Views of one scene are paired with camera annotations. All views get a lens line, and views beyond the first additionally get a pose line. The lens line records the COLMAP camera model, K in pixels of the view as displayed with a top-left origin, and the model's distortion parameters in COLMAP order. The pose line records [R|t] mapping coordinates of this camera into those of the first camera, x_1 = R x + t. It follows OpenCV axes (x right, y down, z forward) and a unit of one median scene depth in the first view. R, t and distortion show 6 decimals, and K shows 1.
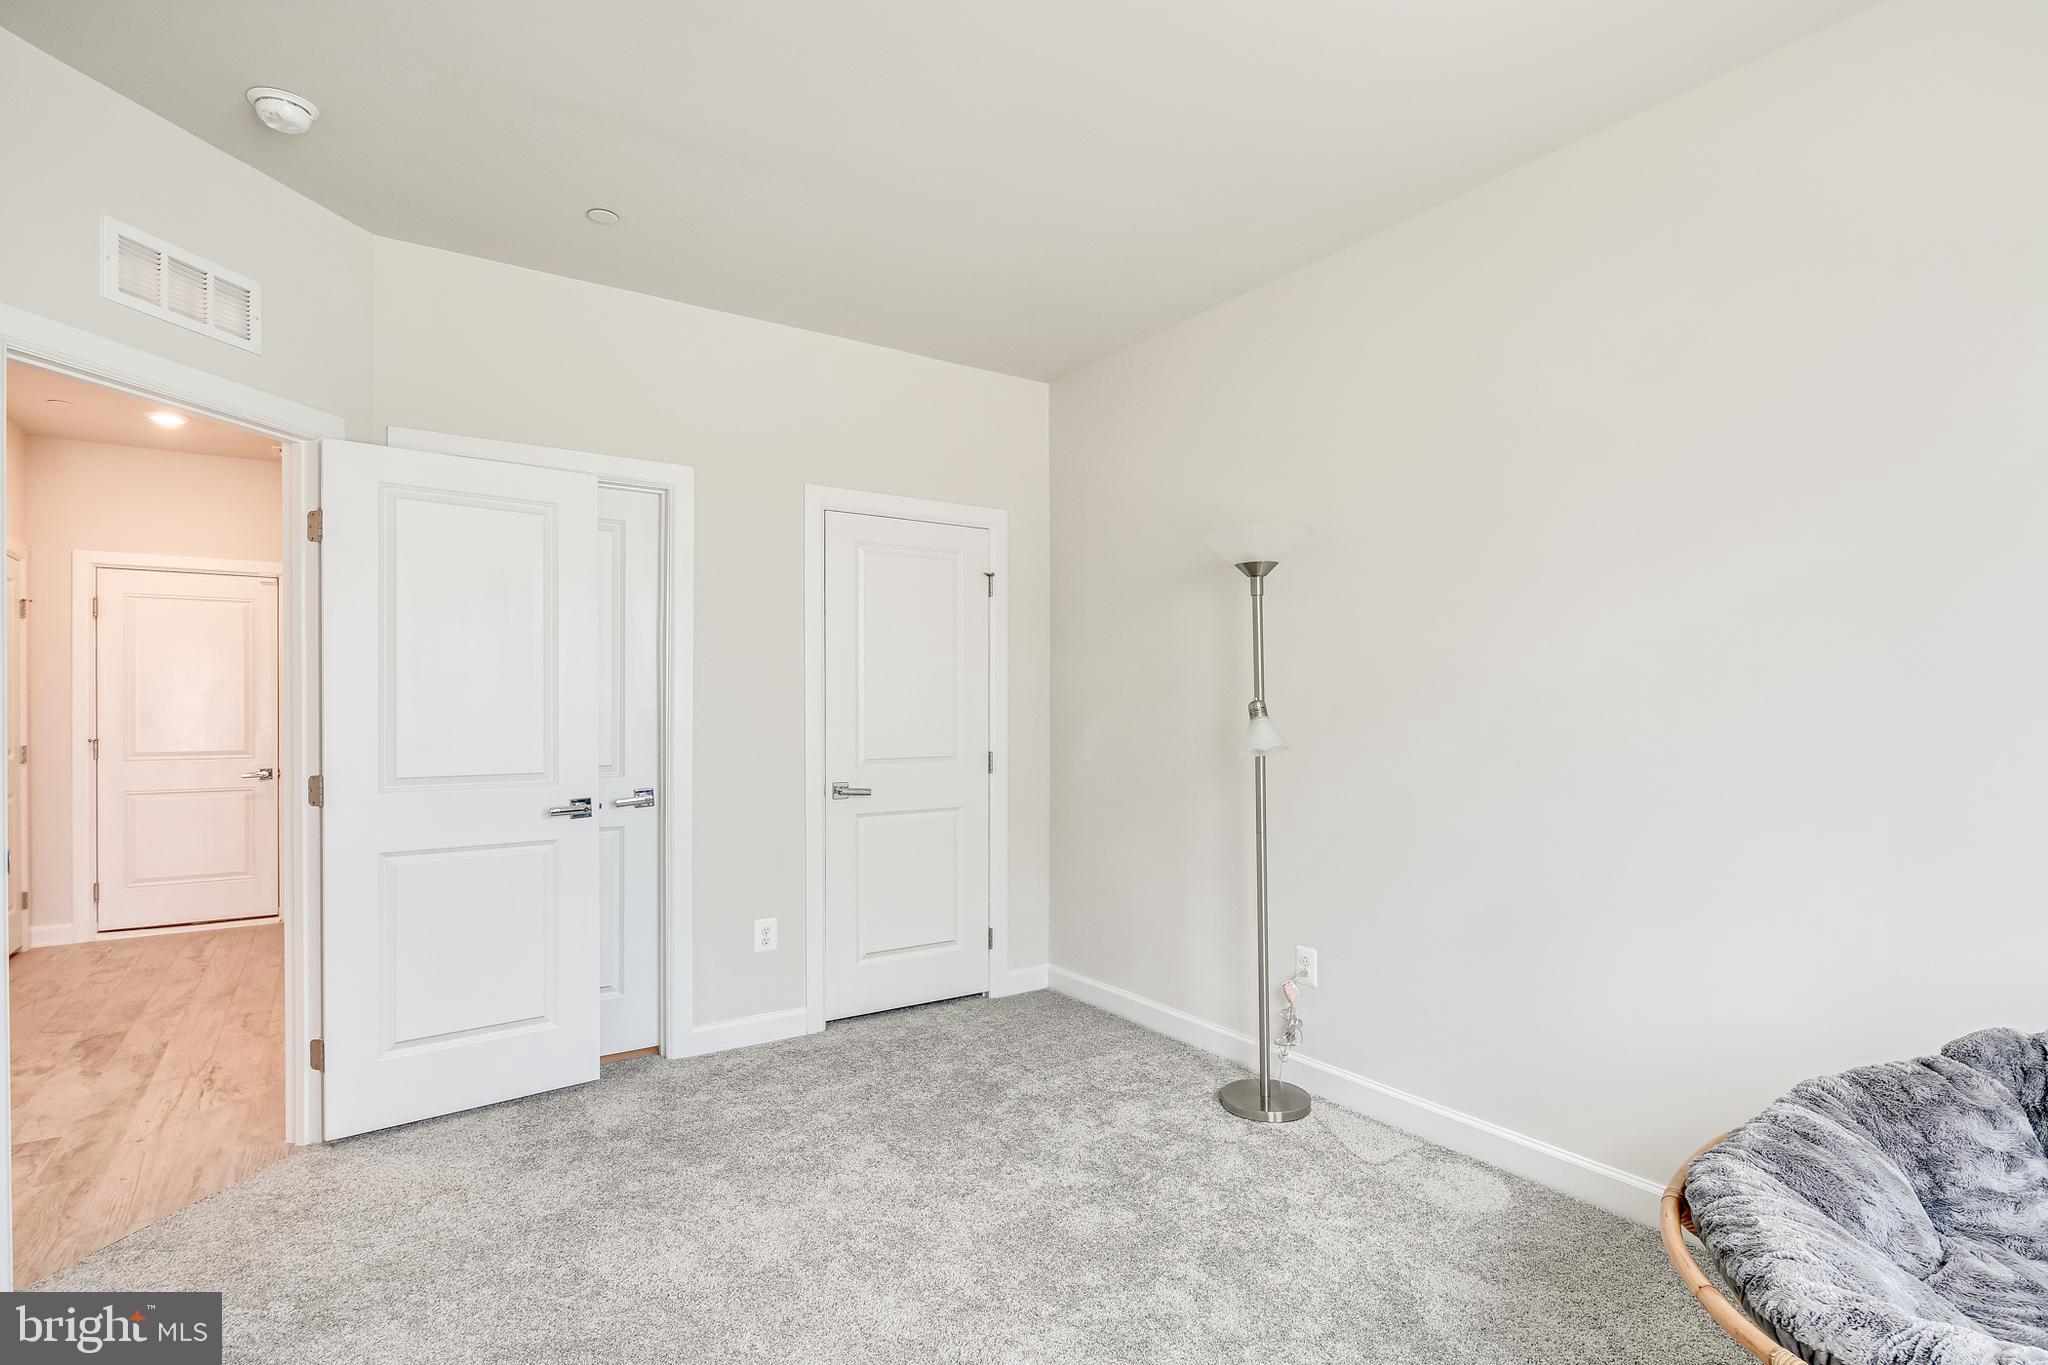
lens RADIAL K [[1008.4, 0, 1021.0], [0, 1008.4, 688.7], [0, 0, 1]] dist [-0.000878, -0.004154]
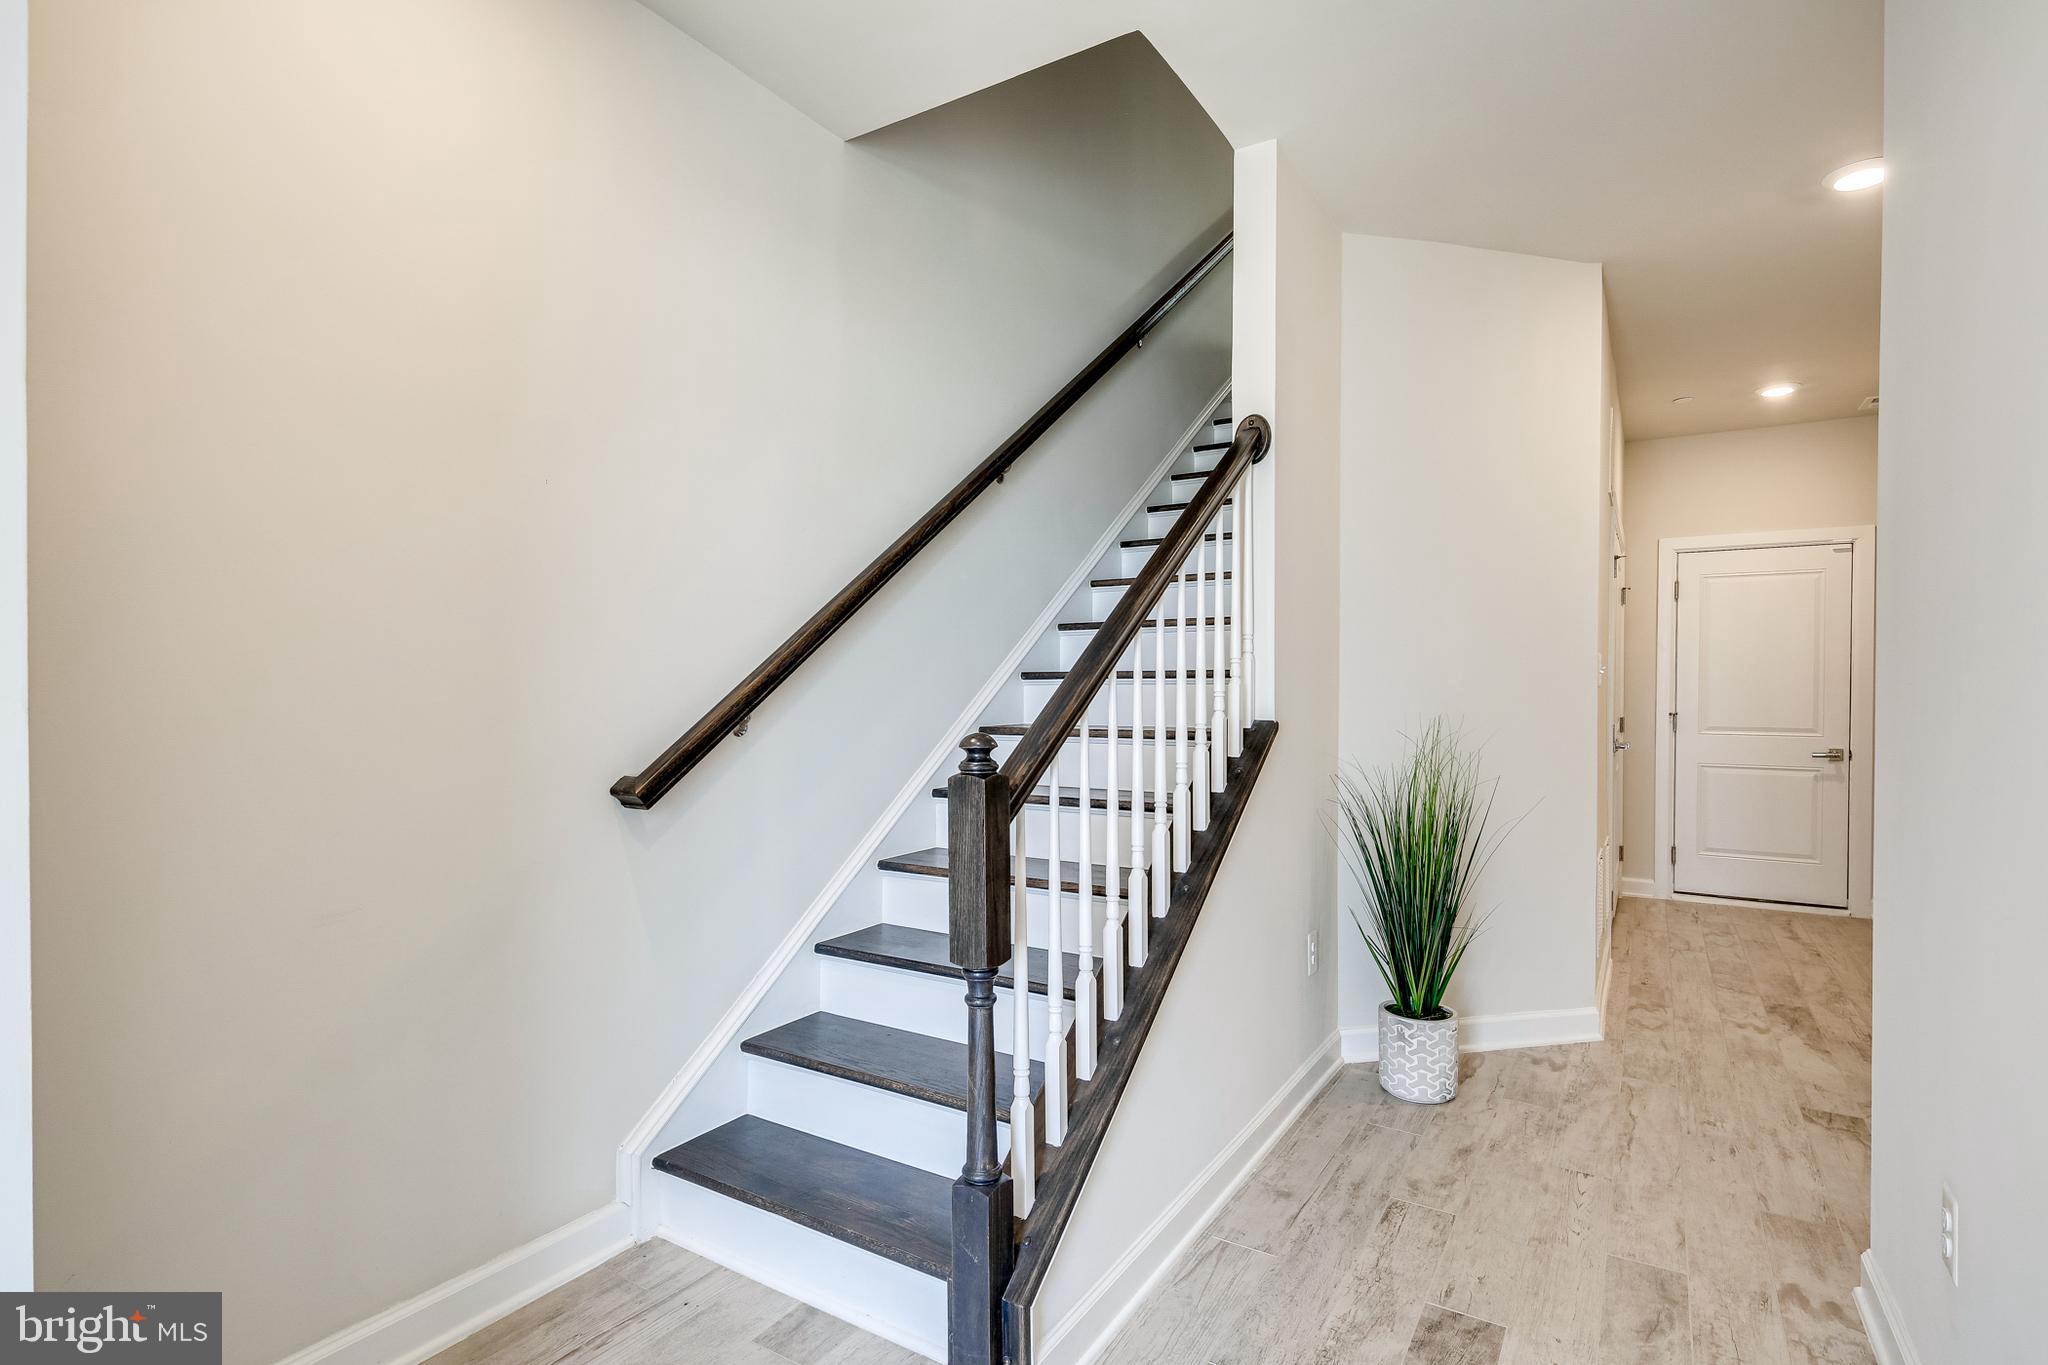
lens RADIAL K [[1008.4, 0, 1025.5], [0, 1008.4, 683.0], [0, 0, 1]] dist [-0.000878, -0.004154]
pose [[0.390645, 0.001077, -0.920541, -0.236181], [0.008488, 0.999953, 0.004772, 0.008669], [0.920502, -0.009678, 0.390618, -0.074910]]
